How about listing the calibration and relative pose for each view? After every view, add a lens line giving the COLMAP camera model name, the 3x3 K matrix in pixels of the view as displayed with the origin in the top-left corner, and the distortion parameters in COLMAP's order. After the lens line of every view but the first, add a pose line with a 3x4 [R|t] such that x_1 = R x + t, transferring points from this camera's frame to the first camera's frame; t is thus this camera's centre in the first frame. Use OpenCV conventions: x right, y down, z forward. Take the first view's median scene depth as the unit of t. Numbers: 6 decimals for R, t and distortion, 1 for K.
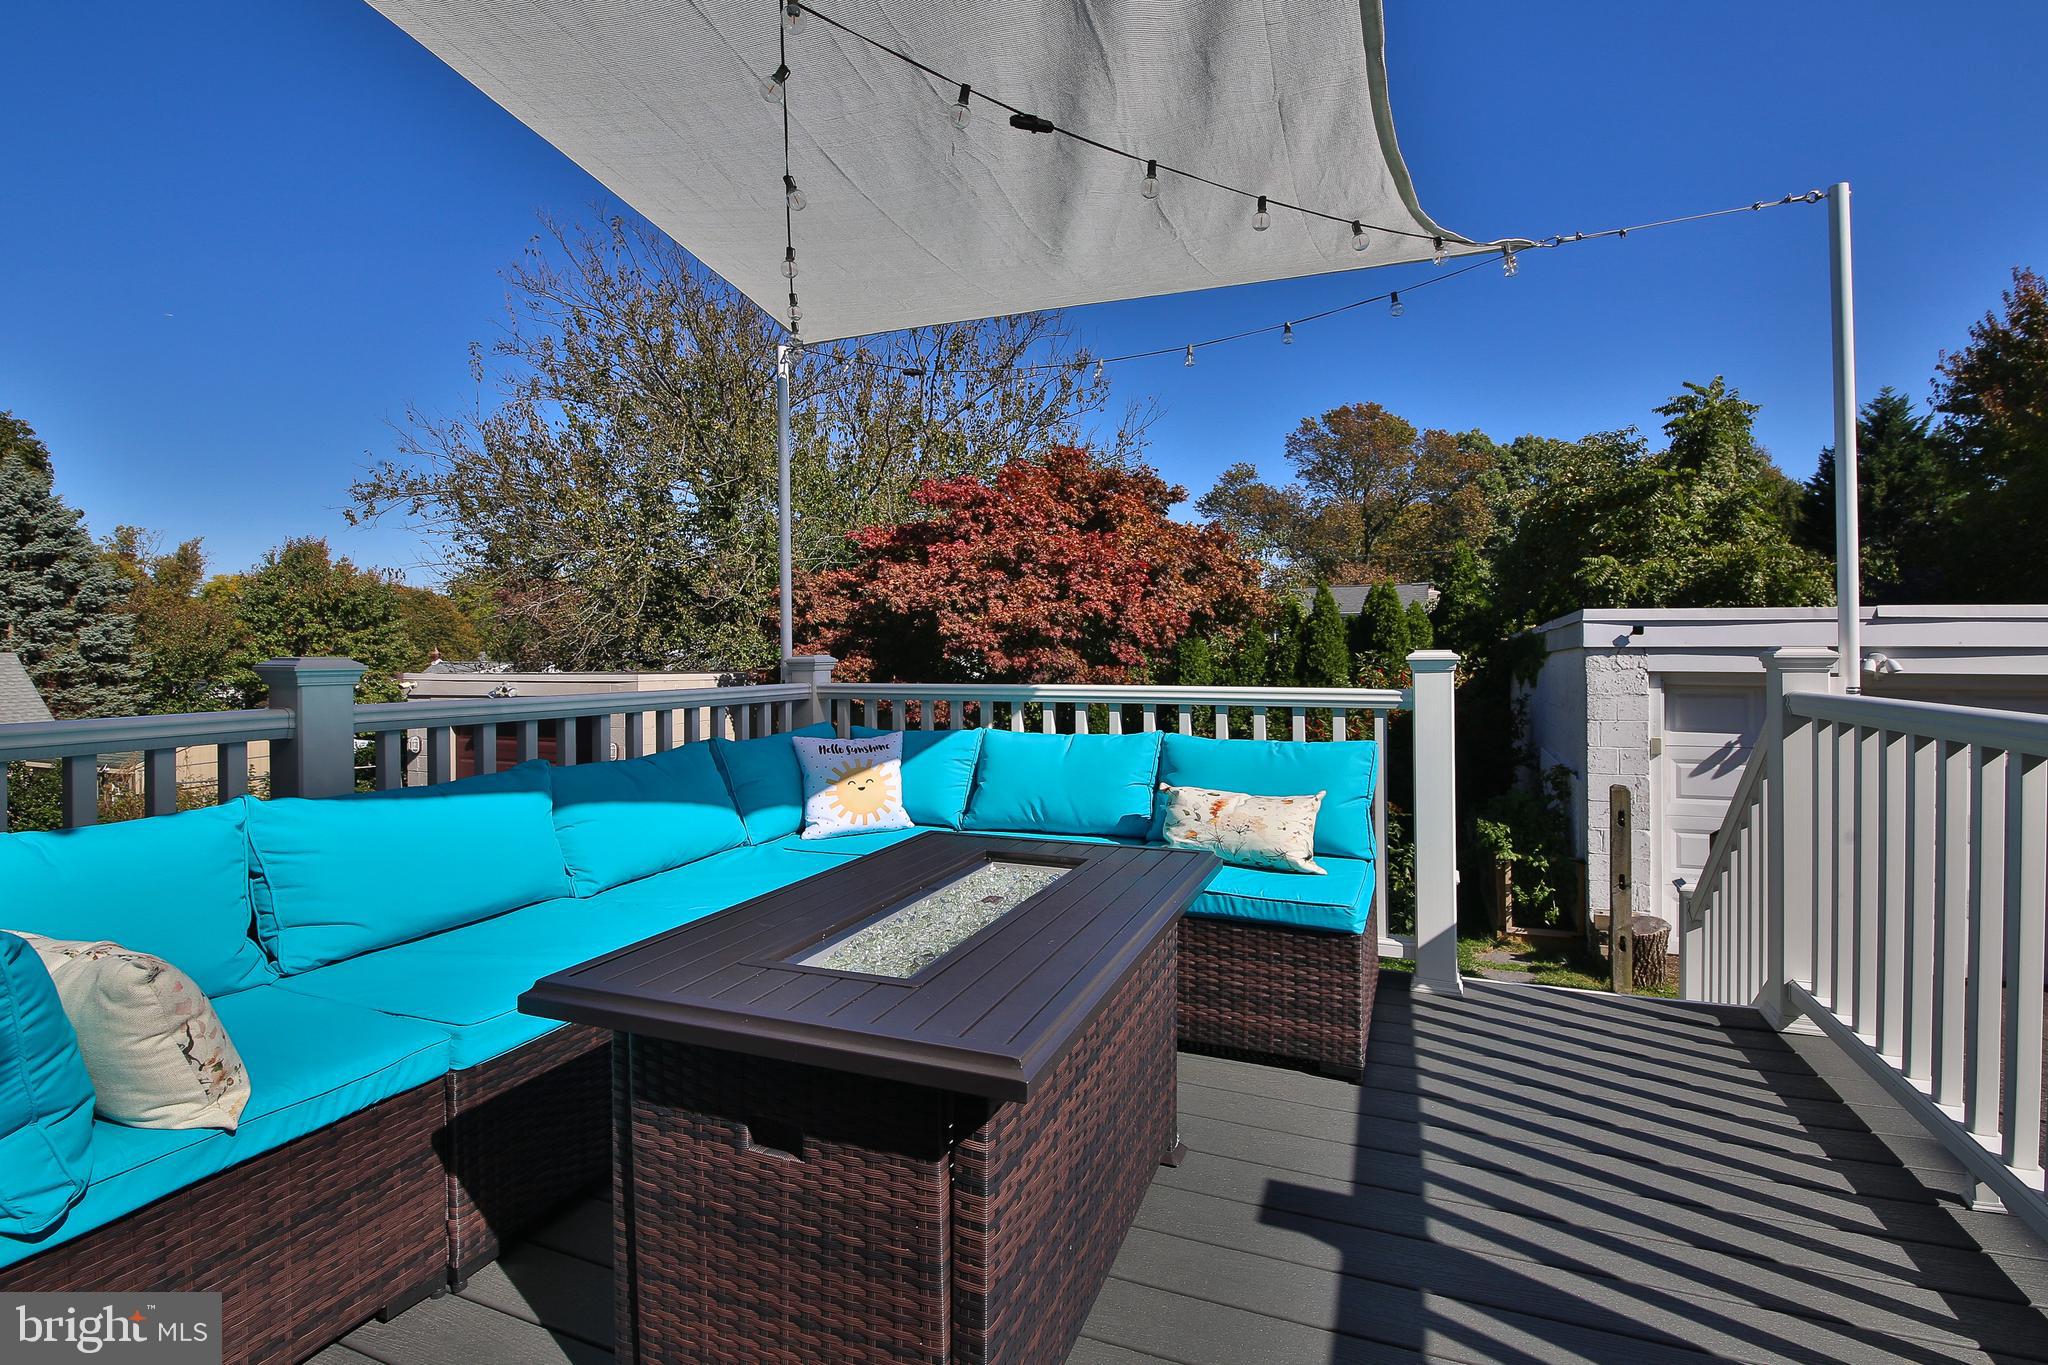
lens RADIAL K [[933.0, 0, 962.6], [0, 933.0, 649.5], [0, 0, 1]] dist [0.003314, -0.010459]
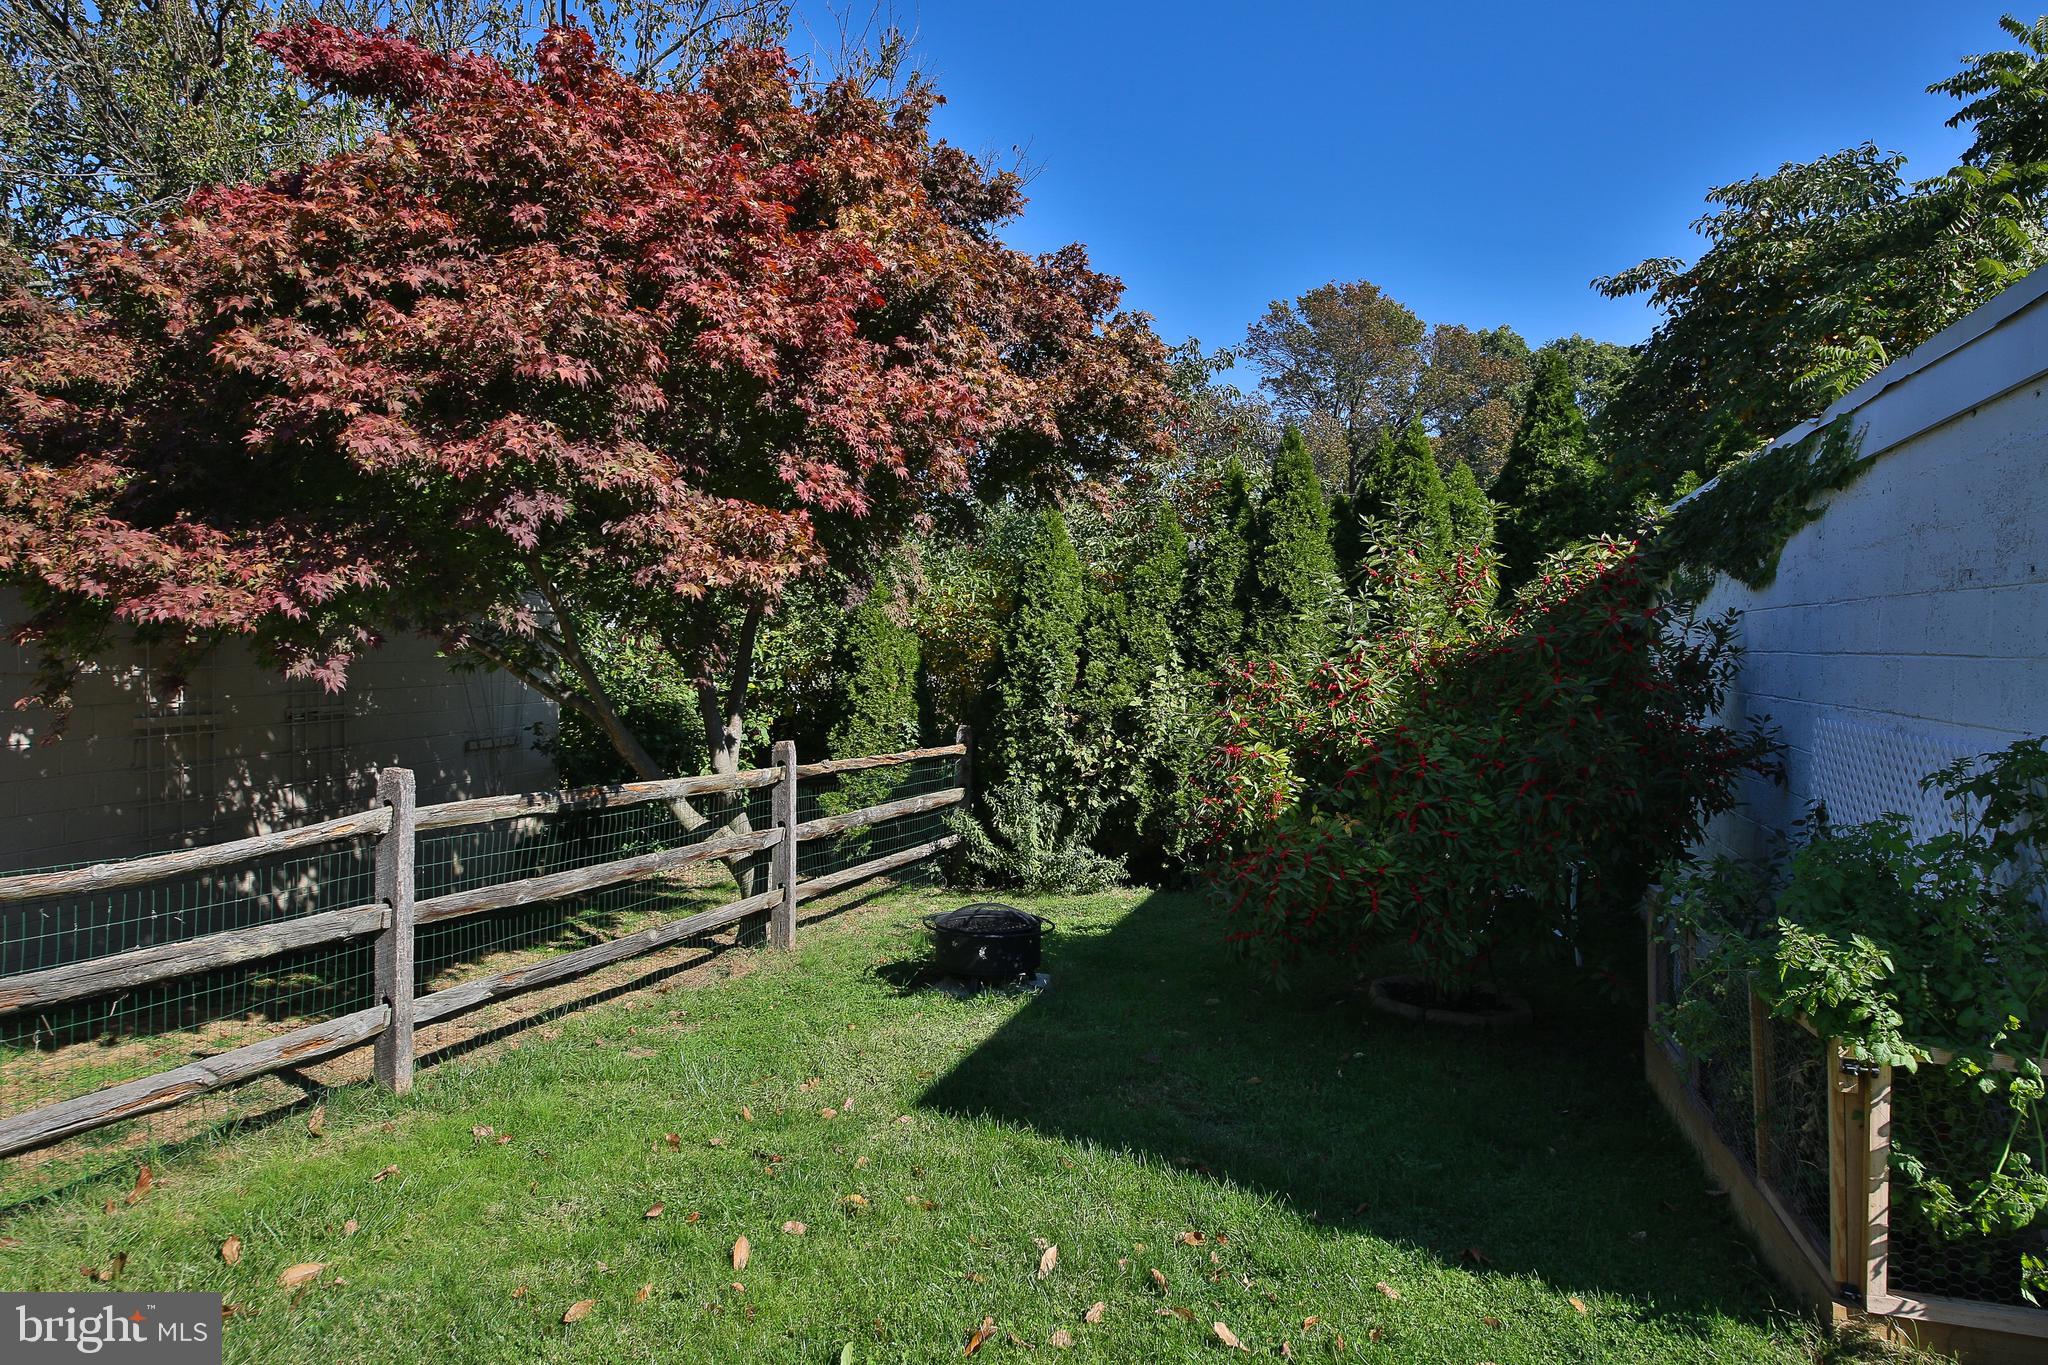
lens RADIAL K [[1273.1, 0, 960.7], [0, 1273.1, 693.8], [0, 0, 1]] dist [0.019199, -0.013817]
pose [[0.992887, 0.015495, 0.118046, 0.169075], [-0.021182, 0.998667, 0.047073, 0.065760], [-0.117159, -0.049238, 0.991892, 0.432561]]
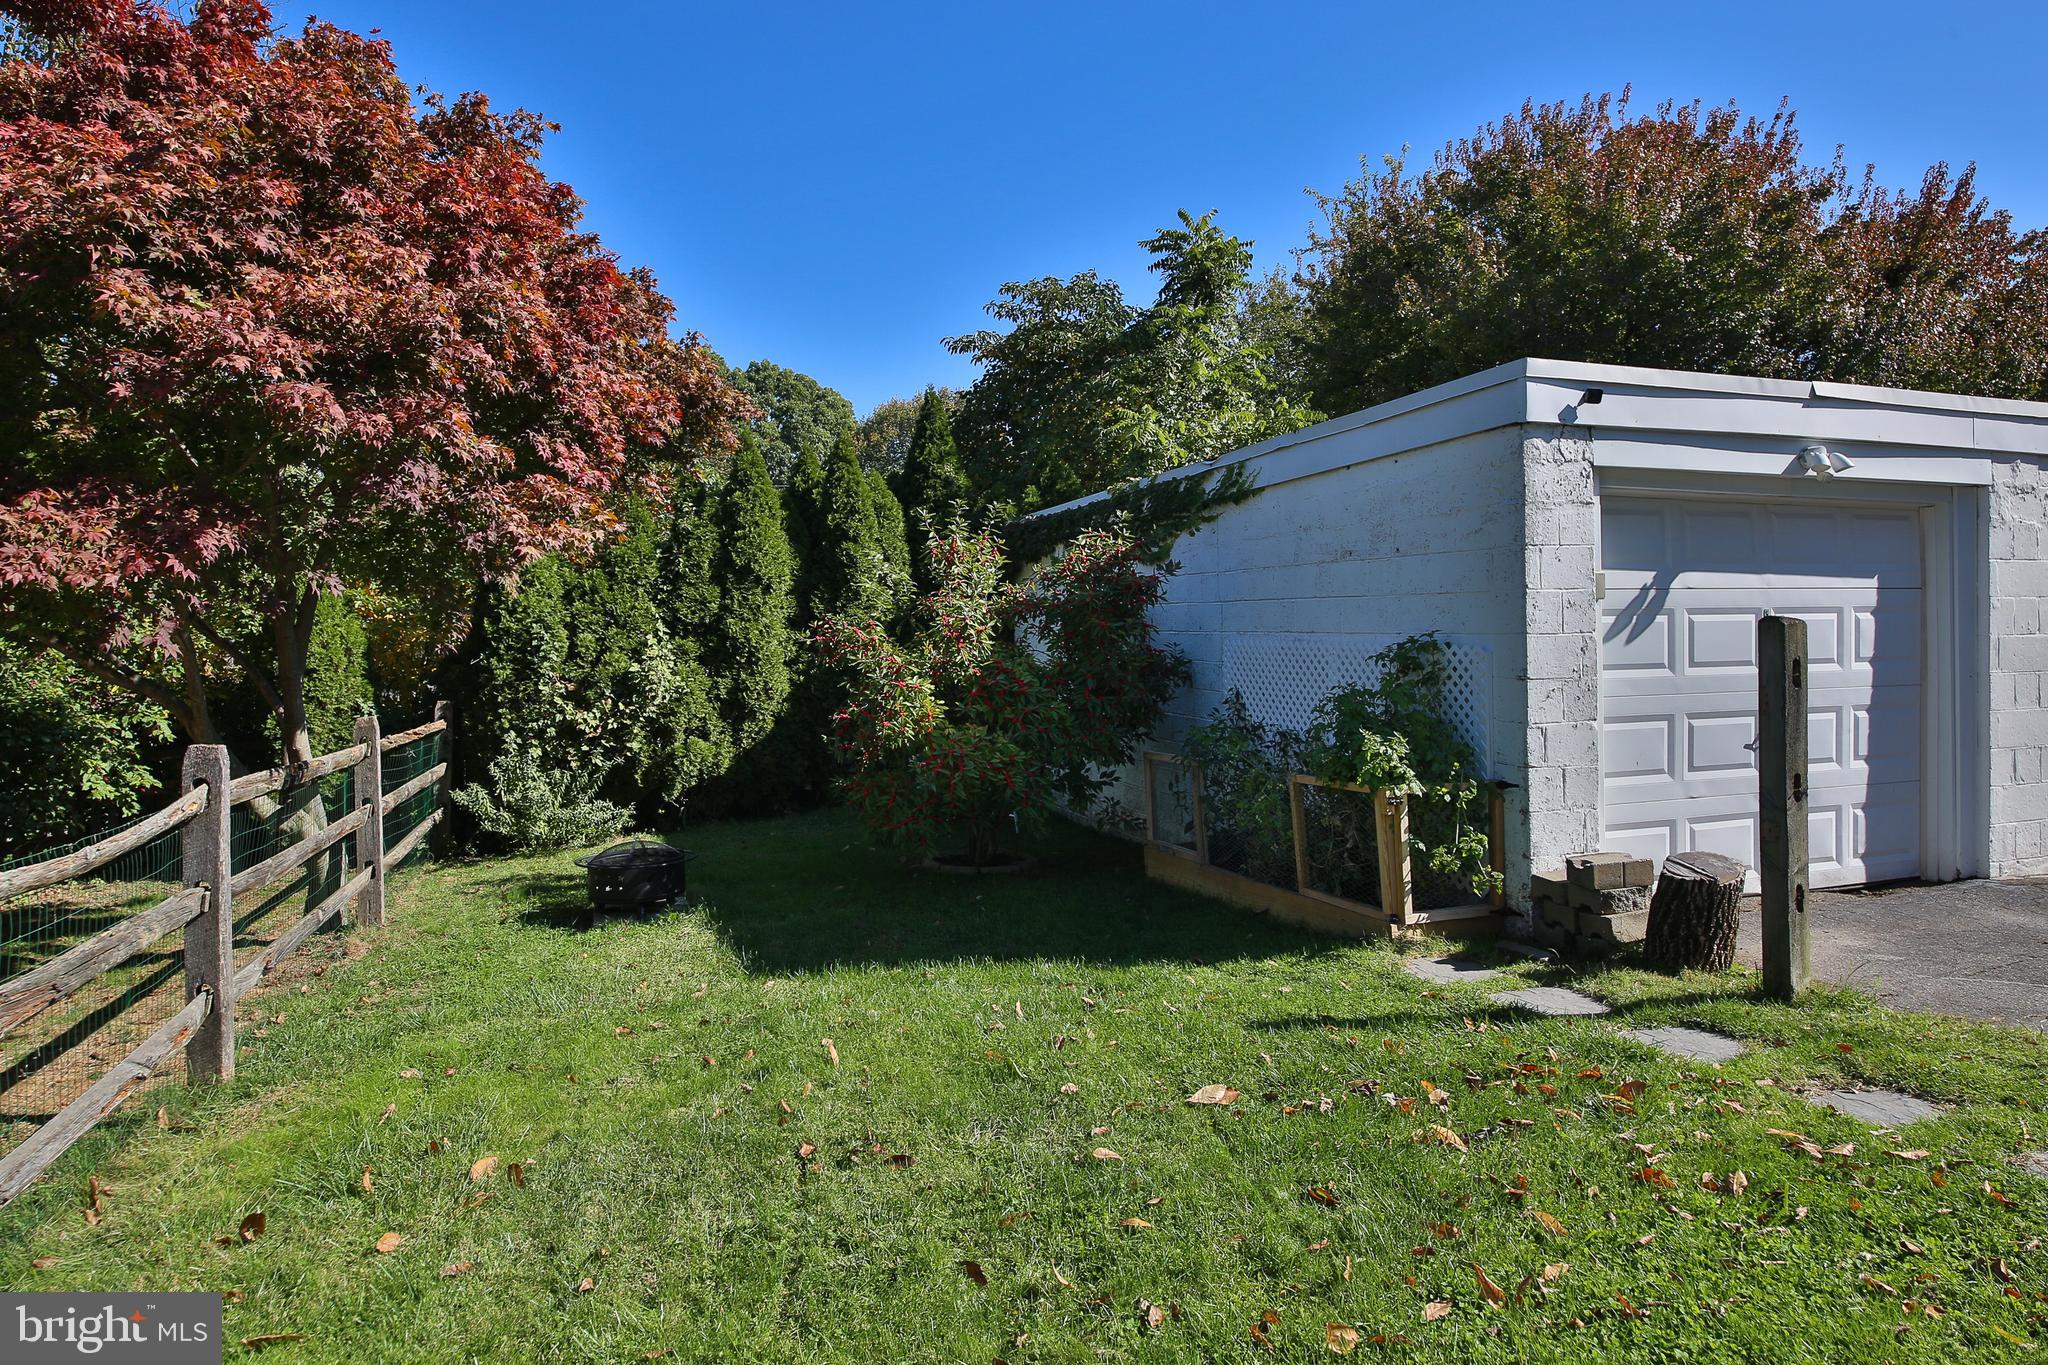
lens RADIAL K [[1218.5, 0, 969.1], [0, 1218.5, 626.1], [0, 0, 1]] dist [0.014934, -0.005704]
pose [[0.733180, -0.002908, 0.680028, -0.080674], [0.003486, 0.999994, 0.000518, 0.079935], [-0.680026, 0.001991, 0.733185, 0.423687]]
